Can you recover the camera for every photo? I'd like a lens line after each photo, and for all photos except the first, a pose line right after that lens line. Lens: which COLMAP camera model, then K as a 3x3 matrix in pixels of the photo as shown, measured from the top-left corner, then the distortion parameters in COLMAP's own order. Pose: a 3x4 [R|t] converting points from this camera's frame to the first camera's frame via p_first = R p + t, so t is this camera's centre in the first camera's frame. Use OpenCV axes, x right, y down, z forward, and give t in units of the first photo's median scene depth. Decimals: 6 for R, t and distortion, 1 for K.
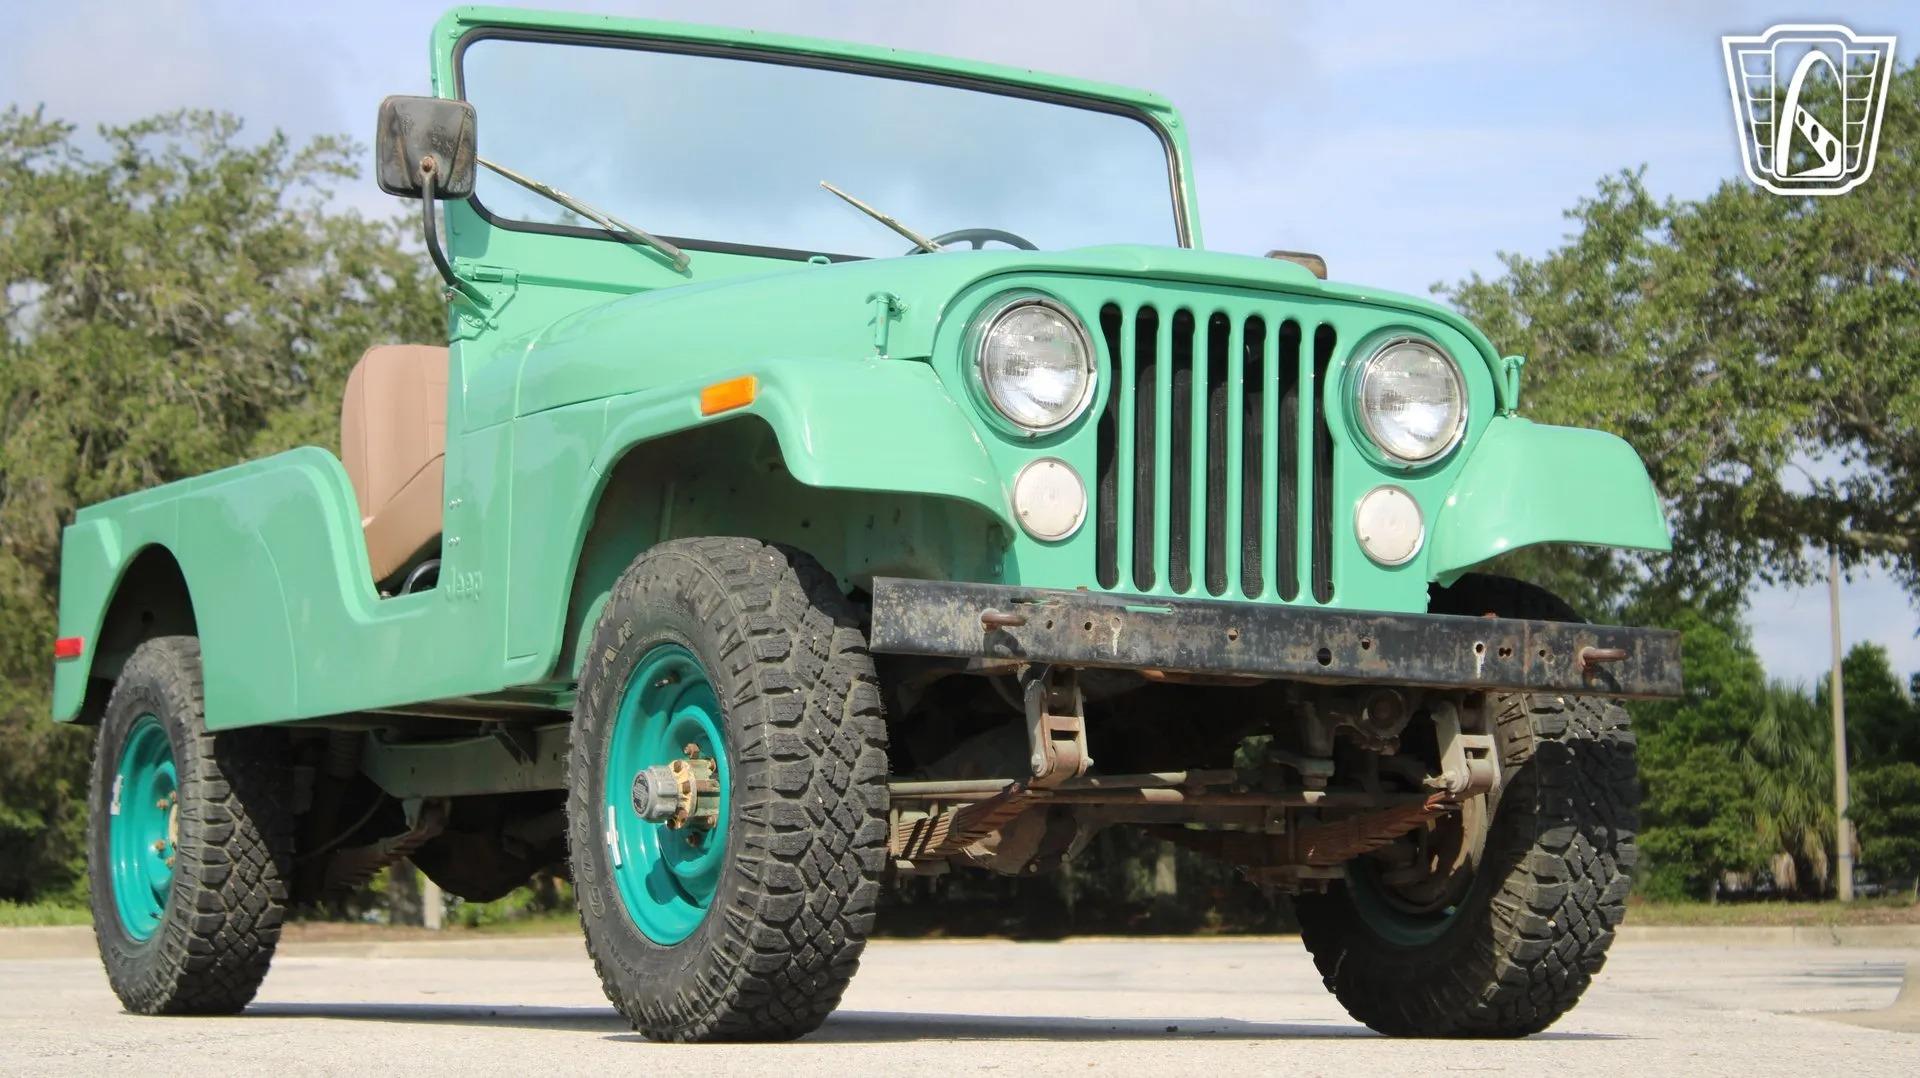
lens RADIAL K [[4414.4, 0, 970.3], [0, 4414.4, 524.2], [0, 0, 1]] dist [0.065794, 0.266894]
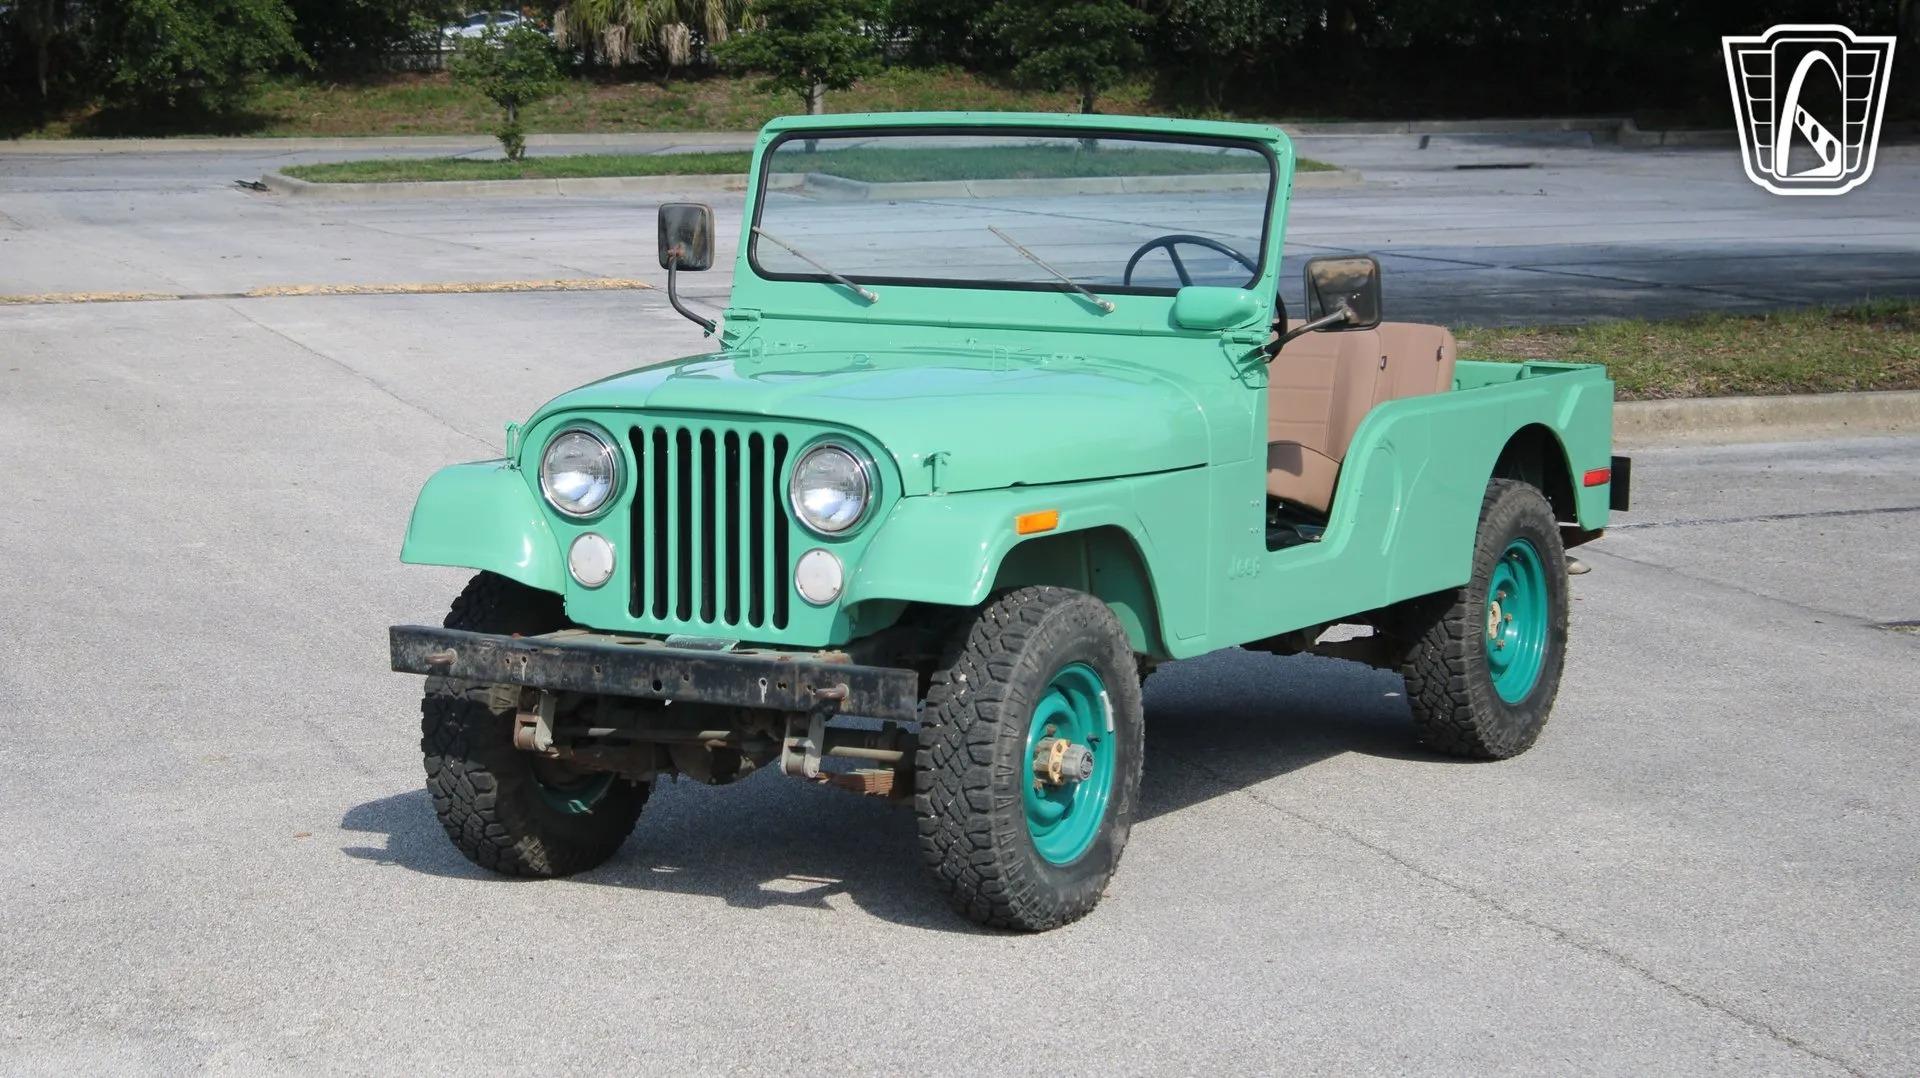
lens RADIAL K [[4417.3, 0, 960.0], [0, 4417.3, 539.0], [0, 0, 1]] dist [0.082755, 0.143905]
pose [[0.546849, 0.079255, -0.833471, 1.351996], [0.090752, 0.984032, 0.153115, -0.233694], [0.832298, -0.159370, 0.530925, 0.294399]]
